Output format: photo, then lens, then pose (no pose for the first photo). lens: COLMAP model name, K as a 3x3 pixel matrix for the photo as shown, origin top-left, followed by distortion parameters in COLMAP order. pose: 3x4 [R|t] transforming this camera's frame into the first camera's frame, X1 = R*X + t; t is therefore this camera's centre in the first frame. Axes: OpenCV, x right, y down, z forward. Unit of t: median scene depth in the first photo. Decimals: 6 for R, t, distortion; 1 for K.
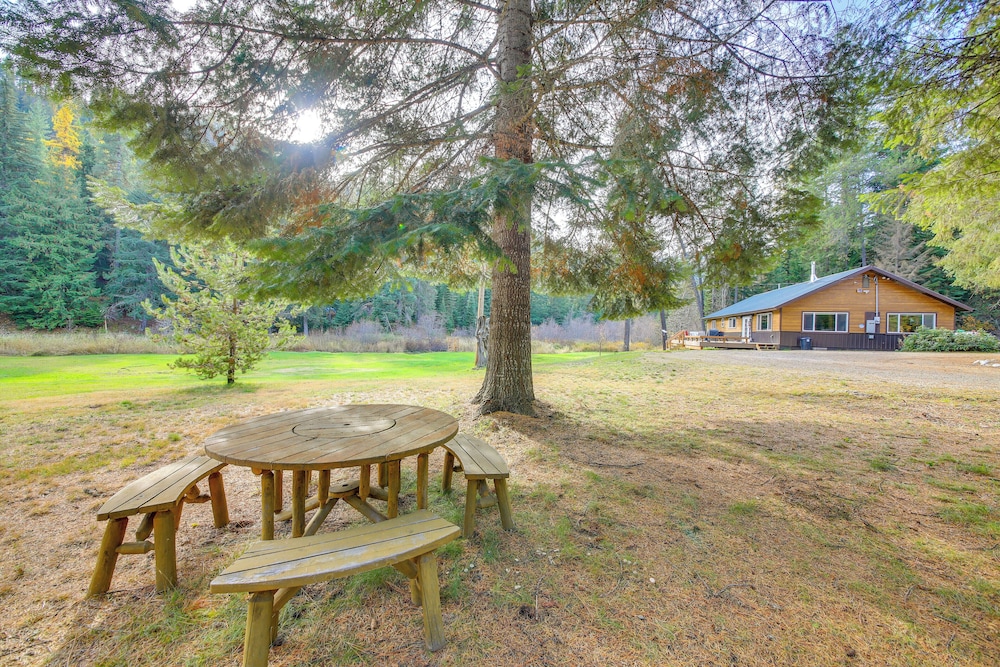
lens RADIAL K [[364.7, 0, 507.5], [0, 364.7, 331.8], [0, 0, 1]] dist [-0.013885, 0.000021]
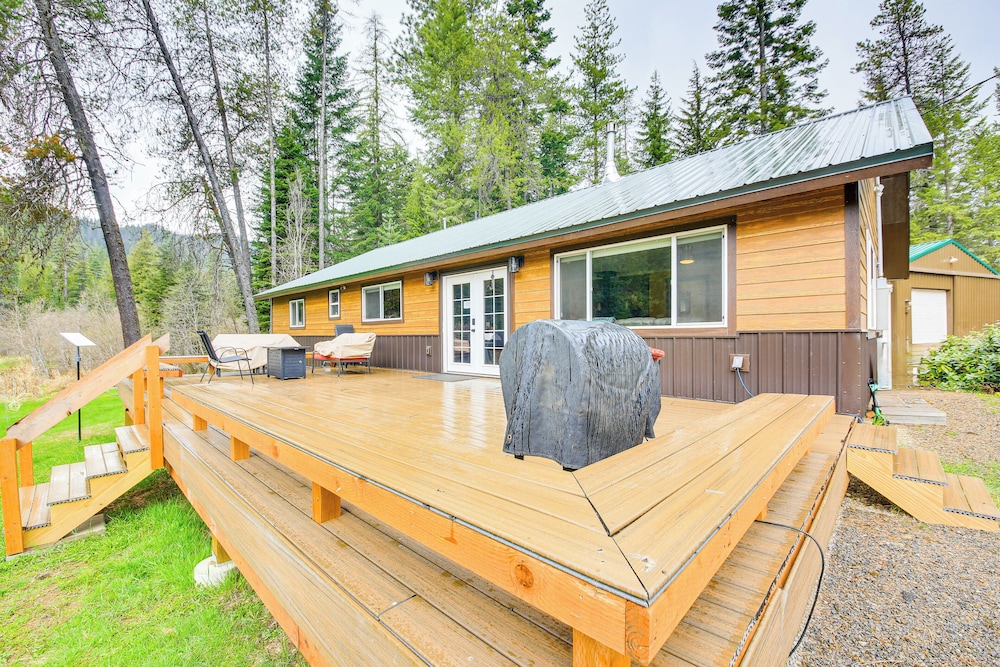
lens RADIAL K [[415.7, 0, 493.1], [0, 415.7, 332.7], [0, 0, 1]] dist [-0.010434, -0.001669]
pose [[0.496079, -0.015520, 0.868139, 0.456597], [0.015233, 0.999842, 0.009171, -0.004485], [-0.868144, 0.008675, 0.496237, 0.909307]]
